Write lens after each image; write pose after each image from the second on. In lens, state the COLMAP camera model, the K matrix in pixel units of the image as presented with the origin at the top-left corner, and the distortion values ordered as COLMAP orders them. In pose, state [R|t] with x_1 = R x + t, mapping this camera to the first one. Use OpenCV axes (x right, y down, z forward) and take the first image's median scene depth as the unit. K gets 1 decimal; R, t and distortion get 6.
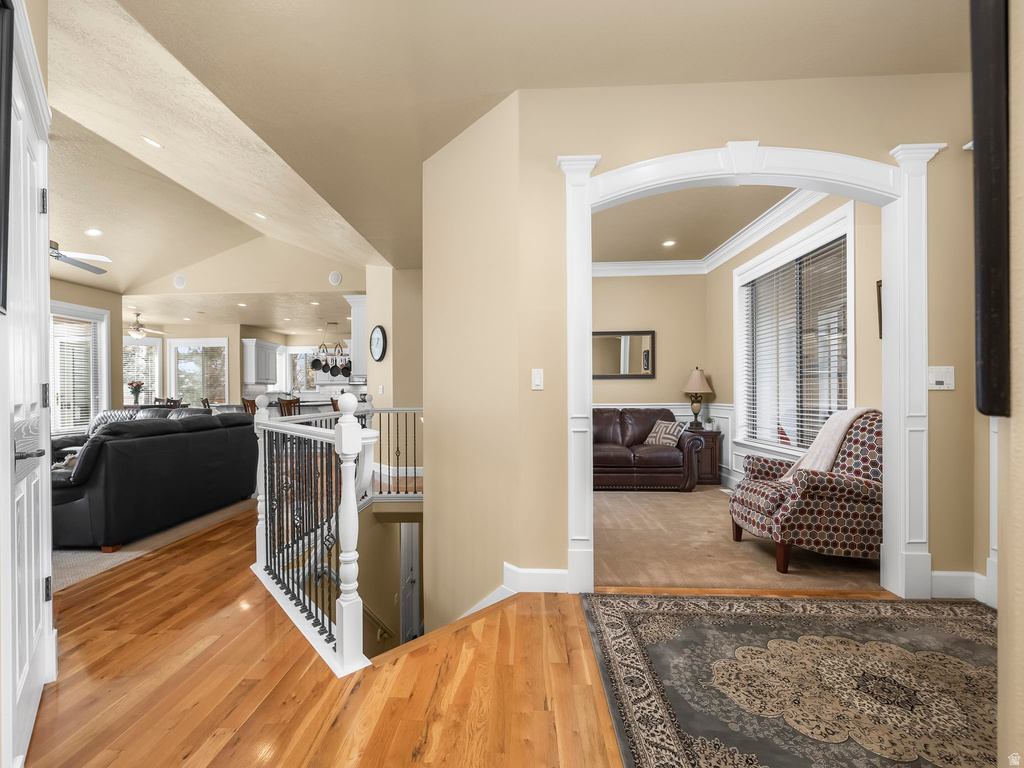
lens RADIAL K [[435.9, 0, 509.6], [0, 435.9, 392.0], [0, 0, 1]] dist [-0.002801, -0.000383]
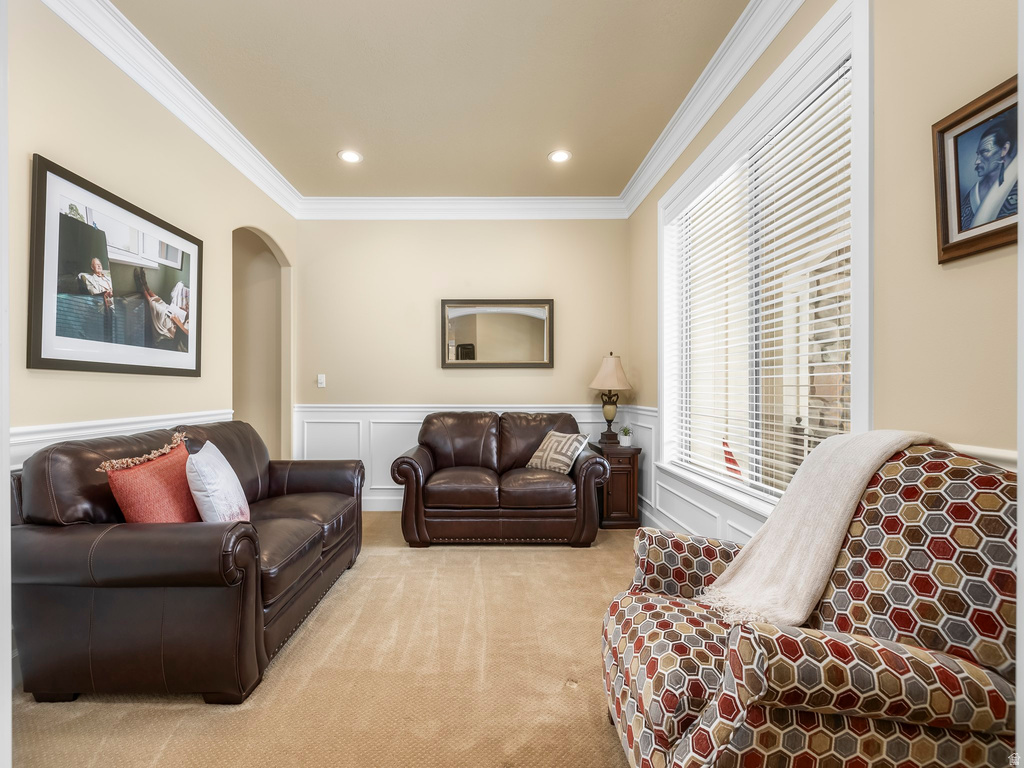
lens RADIAL K [[433.4, 0, 506.4], [0, 433.4, 382.4], [0, 0, 1]] dist [-0.002969, -0.000440]
pose [[0.998222, 0.011032, 0.058572, 0.425275], [-0.010439, 0.999891, -0.010421, -0.002317], [-0.058681, 0.009791, 0.998229, 0.624021]]
